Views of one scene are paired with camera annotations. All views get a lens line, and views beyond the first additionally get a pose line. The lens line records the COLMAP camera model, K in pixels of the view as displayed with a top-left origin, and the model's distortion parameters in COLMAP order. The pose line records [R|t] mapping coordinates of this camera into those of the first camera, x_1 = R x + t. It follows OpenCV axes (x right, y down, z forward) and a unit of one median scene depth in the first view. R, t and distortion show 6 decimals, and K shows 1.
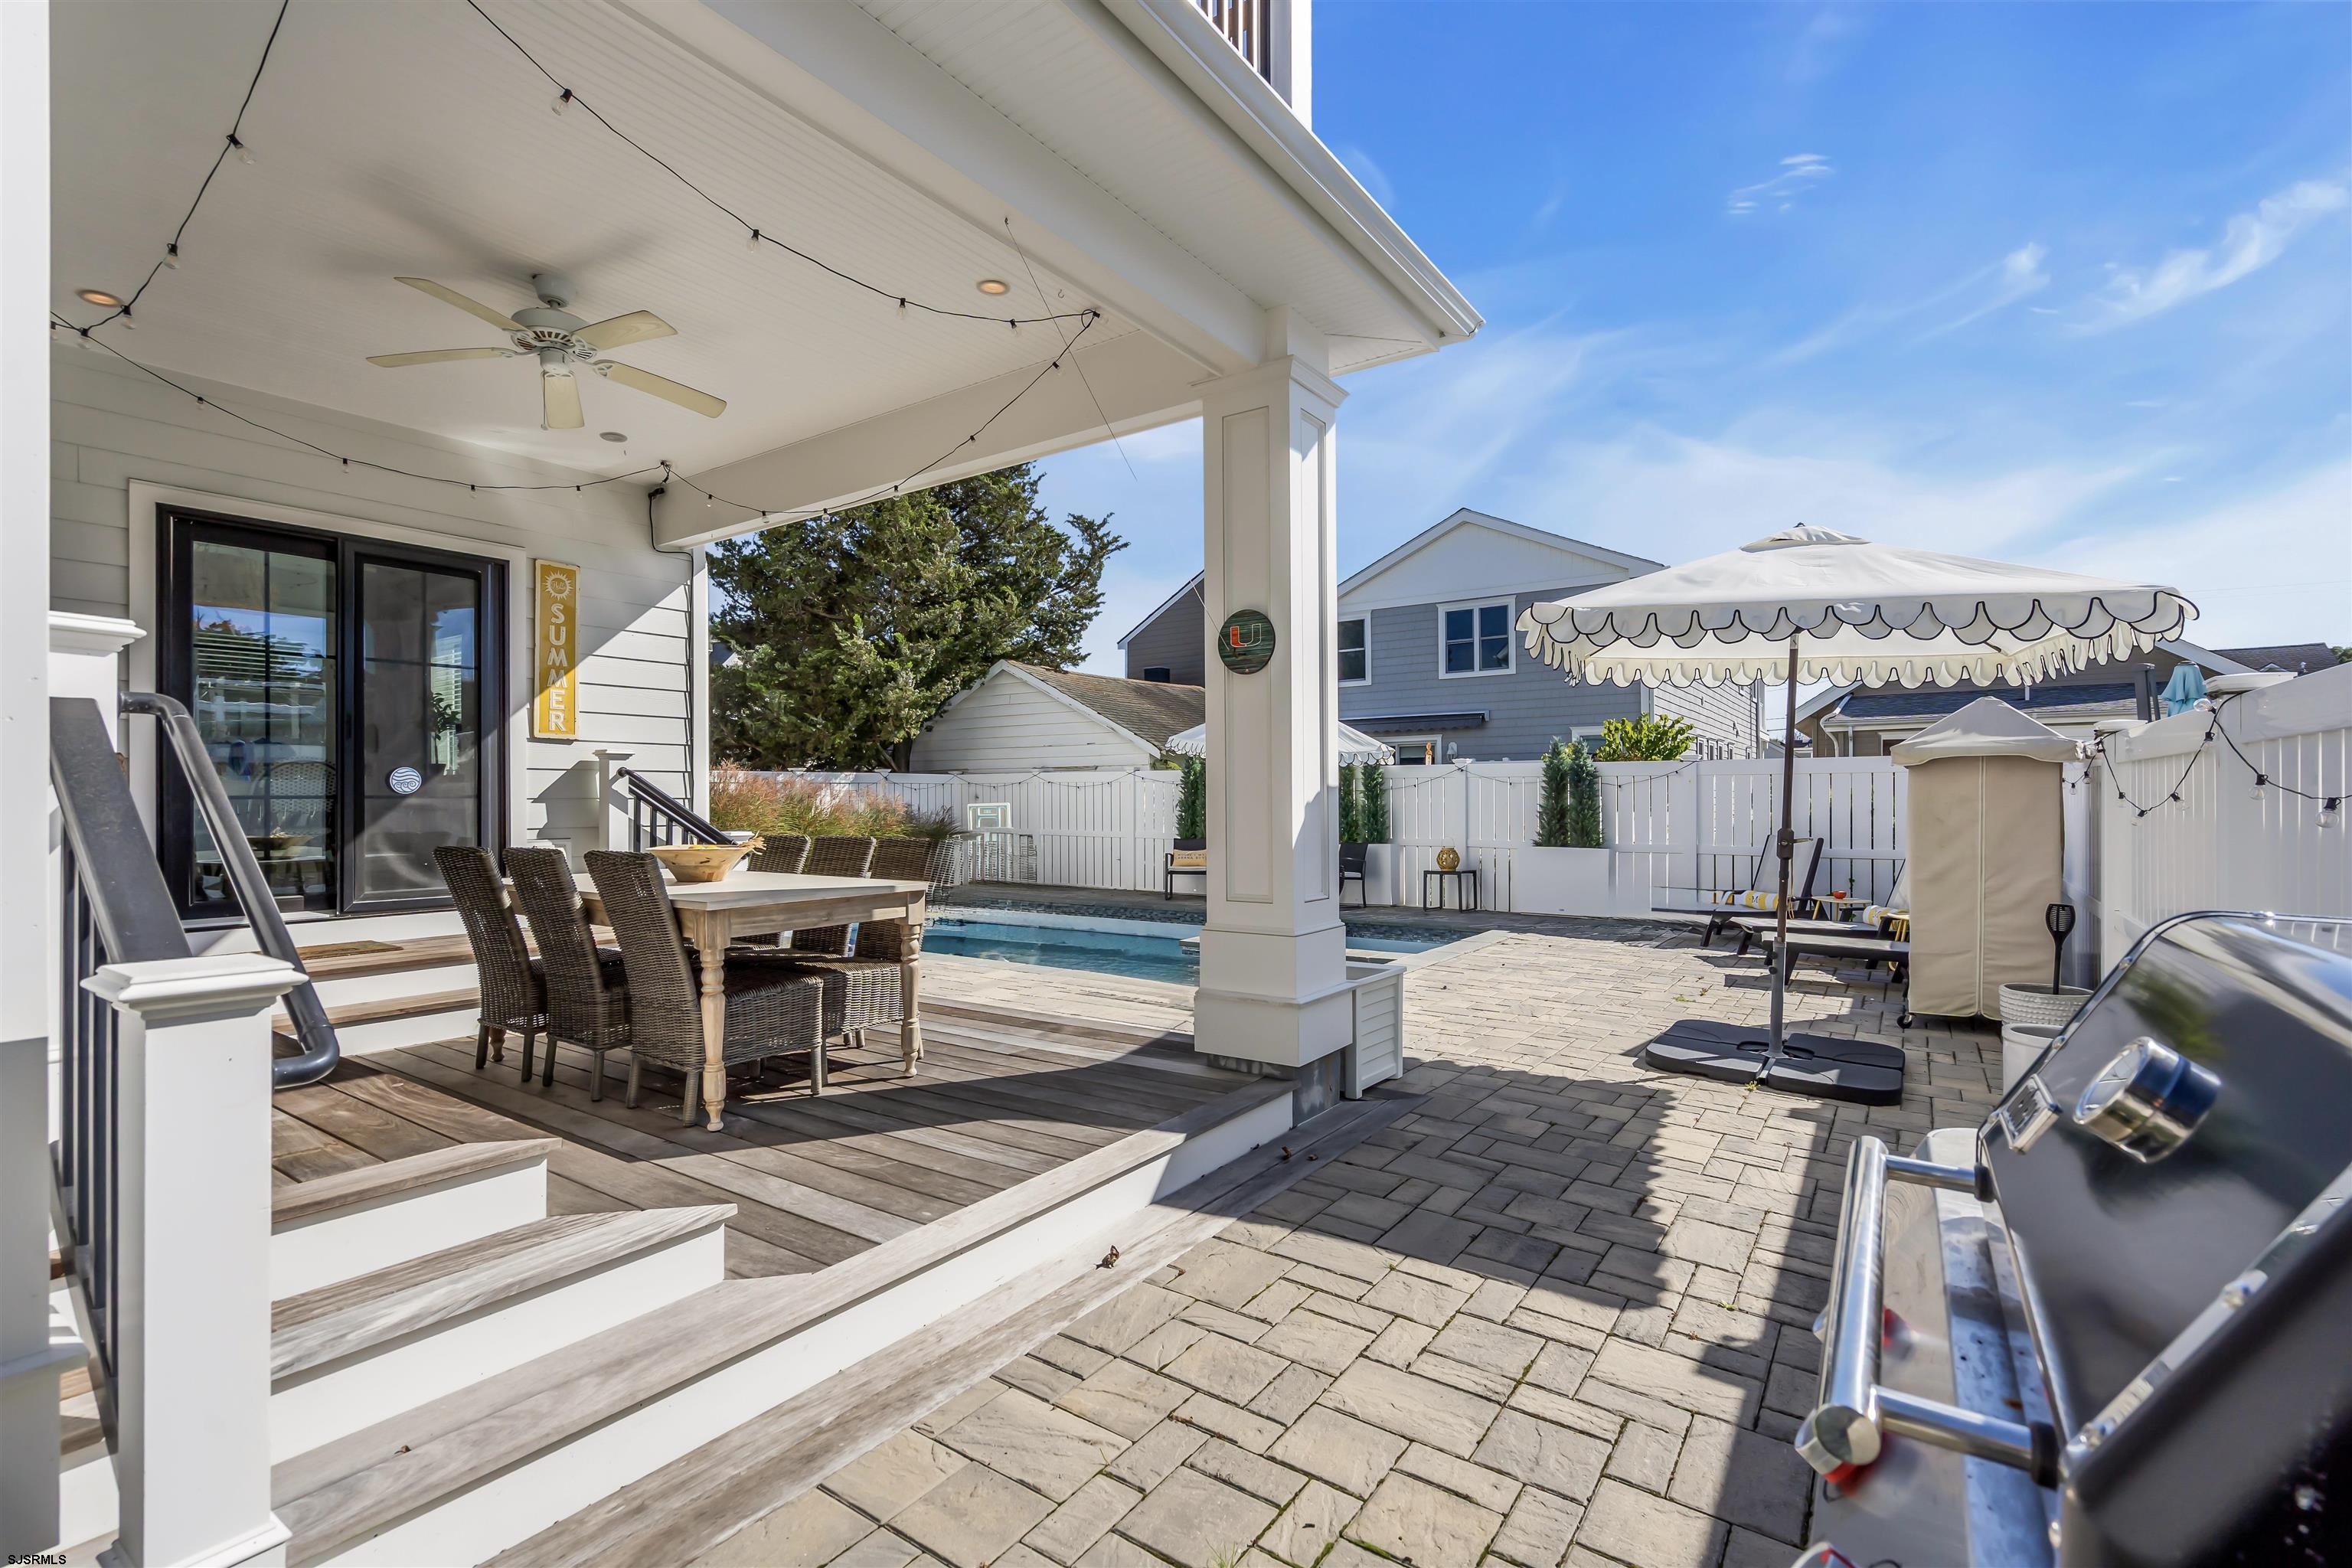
lens RADIAL K [[1064.8, 0, 1182.4], [0, 1064.8, 794.5], [0, 0, 1]] dist [0.000063, 0.000433]
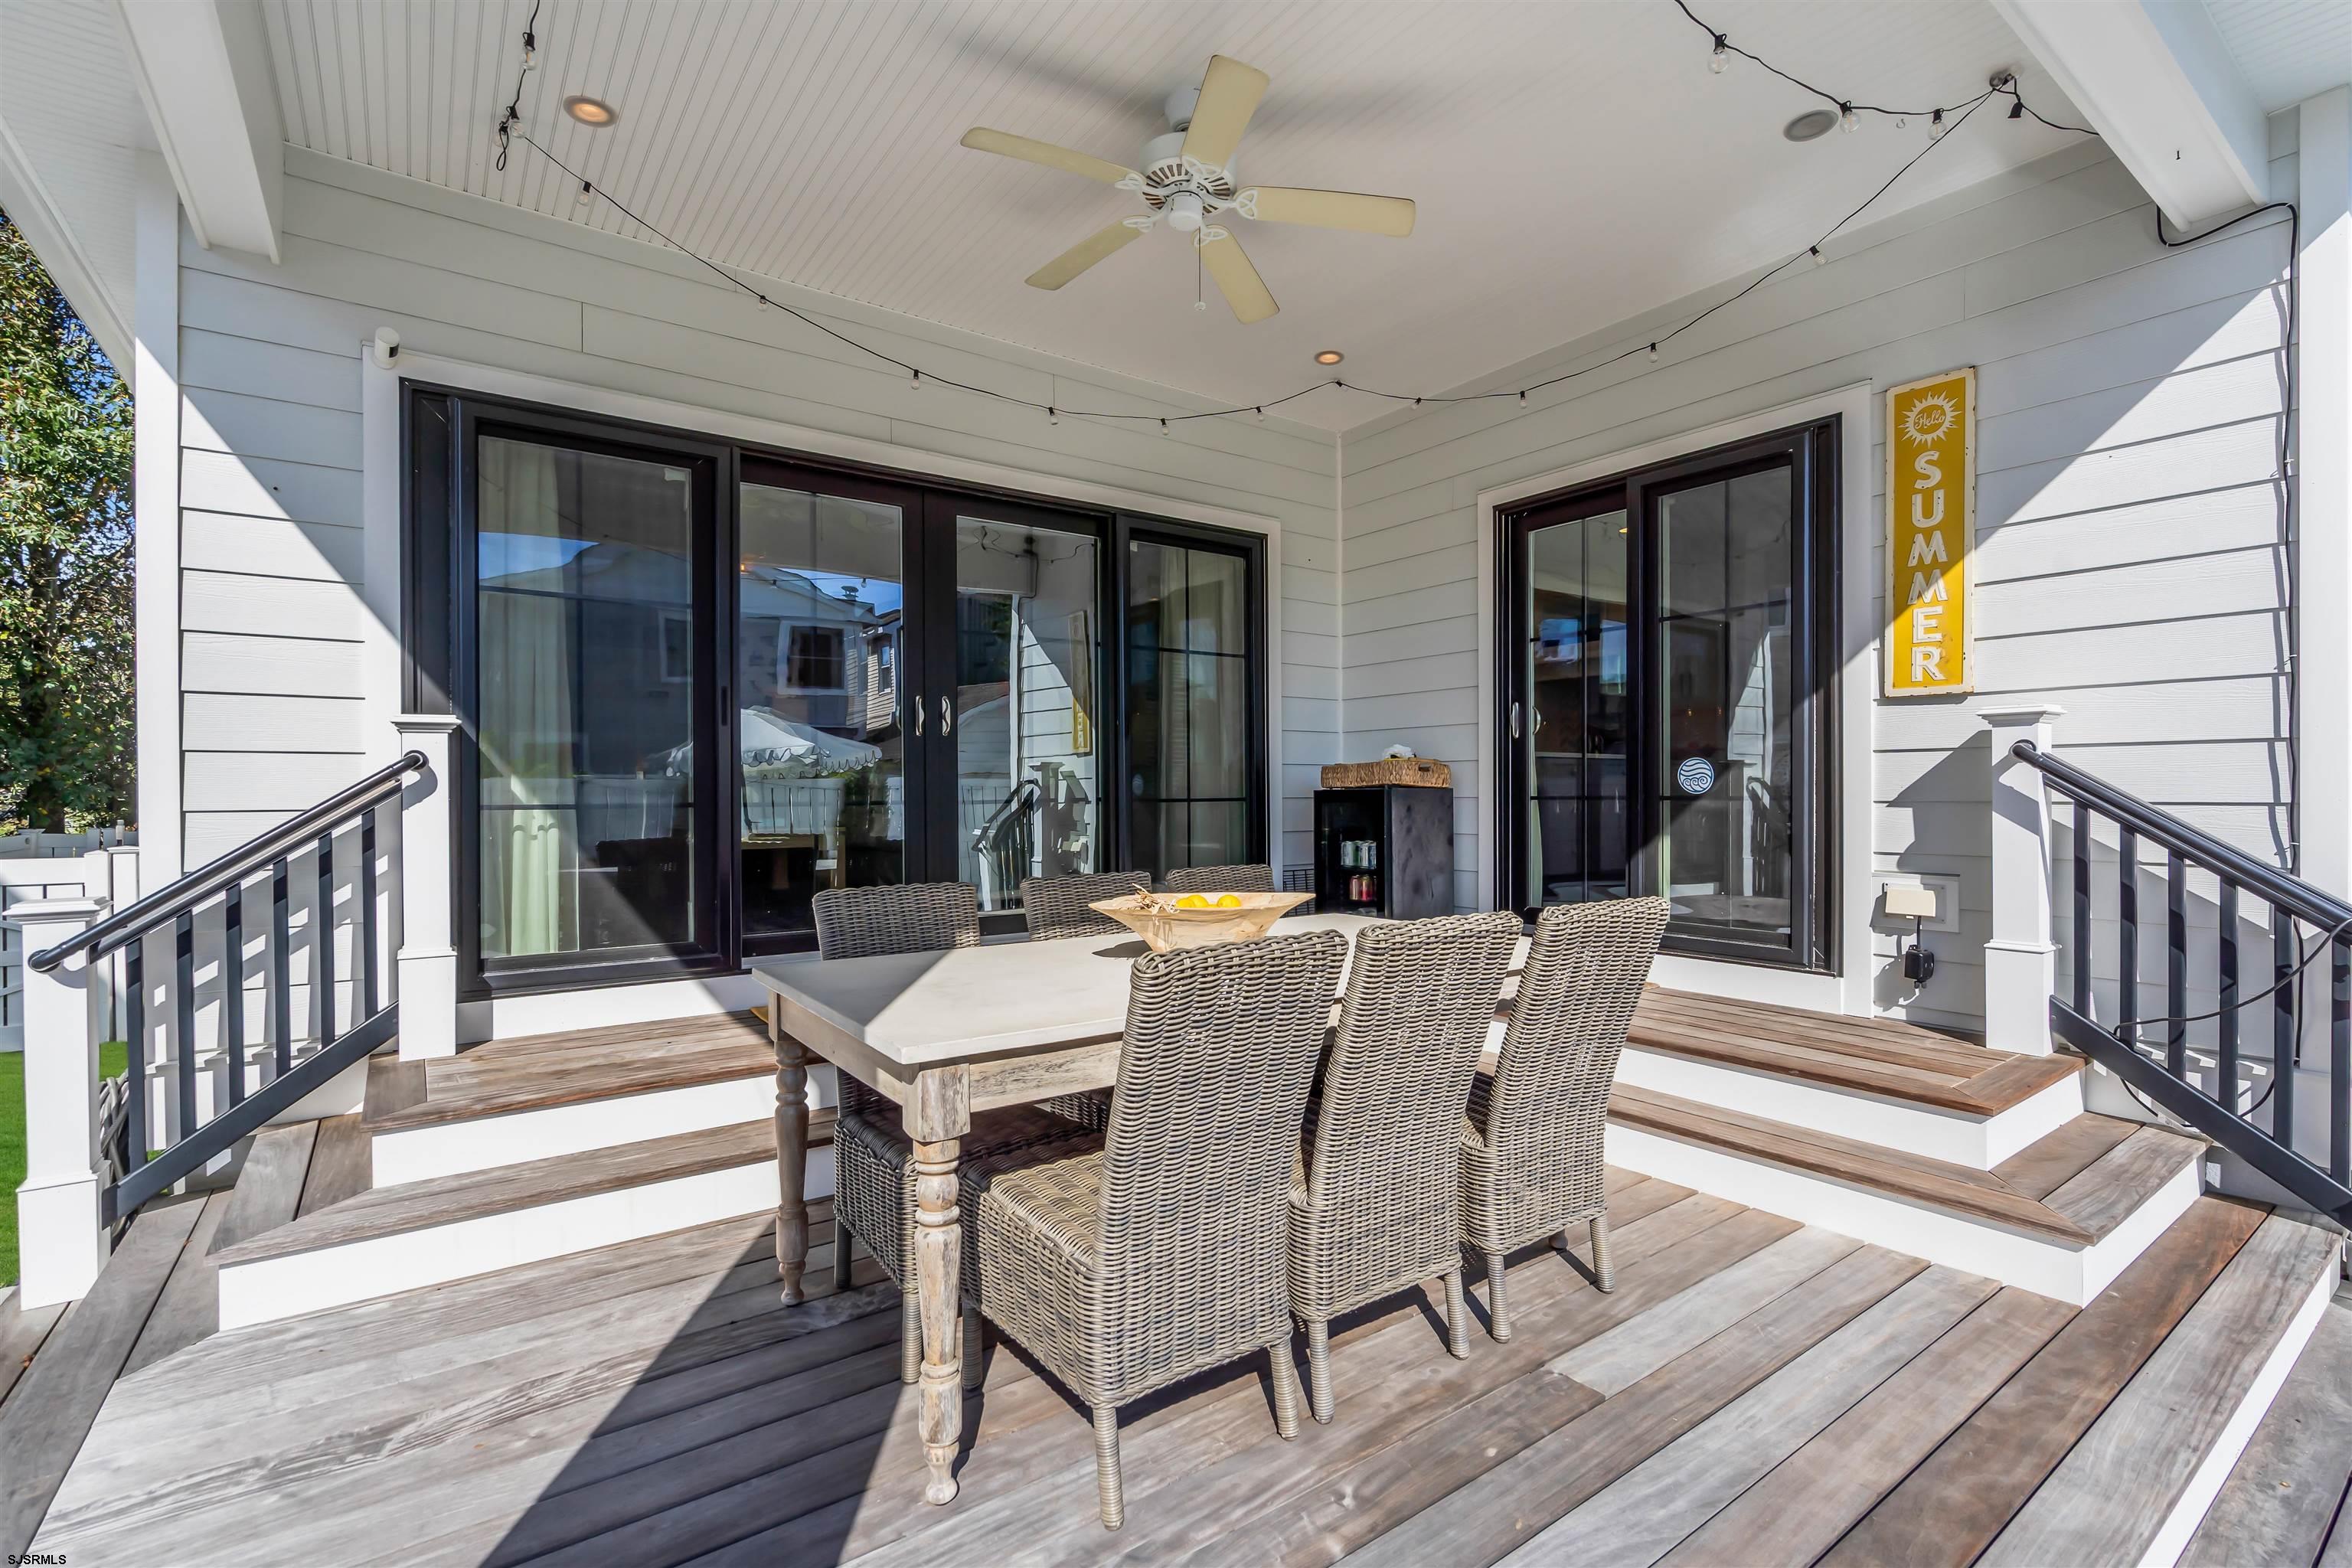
lens RADIAL K [[1064.8, 0, 1168.1], [0, 1064.8, 789.4], [0, 0, 1]] dist [0.000063, 0.000433]
pose [[-0.328623, 0.003711, -0.944454, 0.029748], [0.010362, 0.999946, 0.000323, -0.002967], [0.944405, -0.009680, -0.328643, 0.339972]]
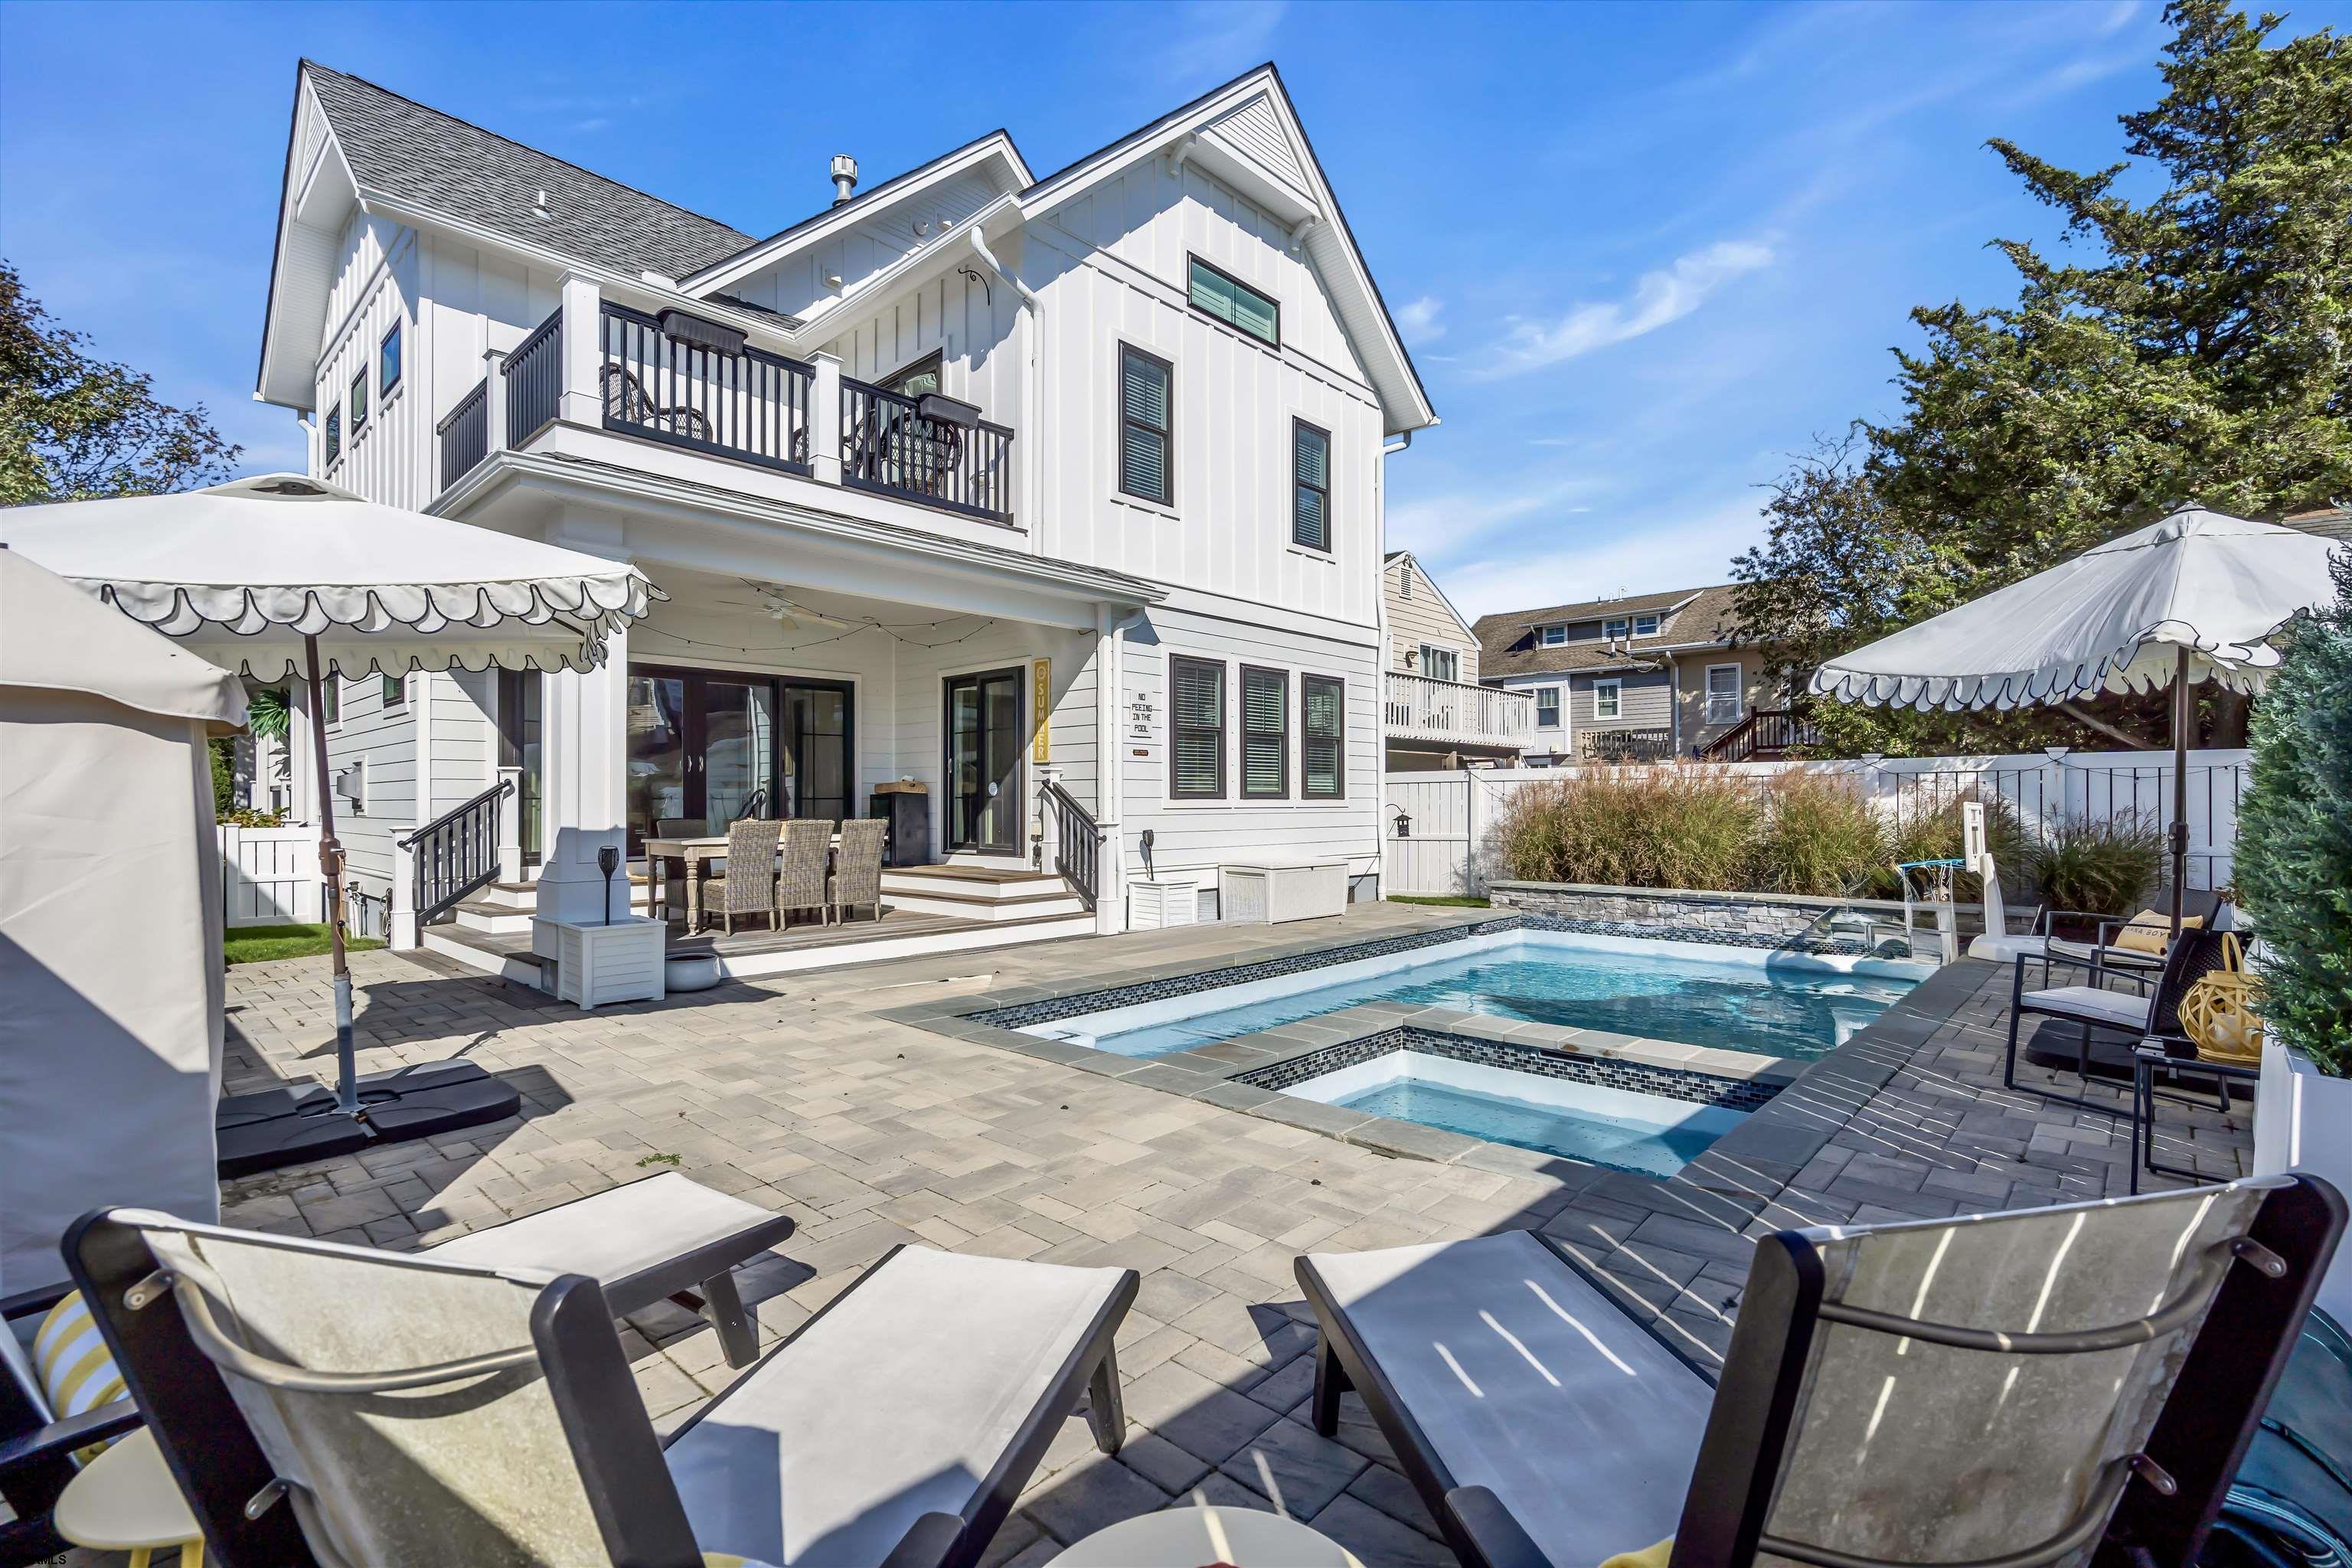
lens RADIAL K [[1064.8, 0, 1166.2], [0, 1064.8, 784.4], [0, 0, 1]] dist [0.000063, 0.000433]
pose [[-0.149356, -0.010668, -0.988726, 0.448688], [0.008654, 0.999889, -0.012096, 0.001854], [0.988746, -0.010363, -0.149247, 0.611285]]
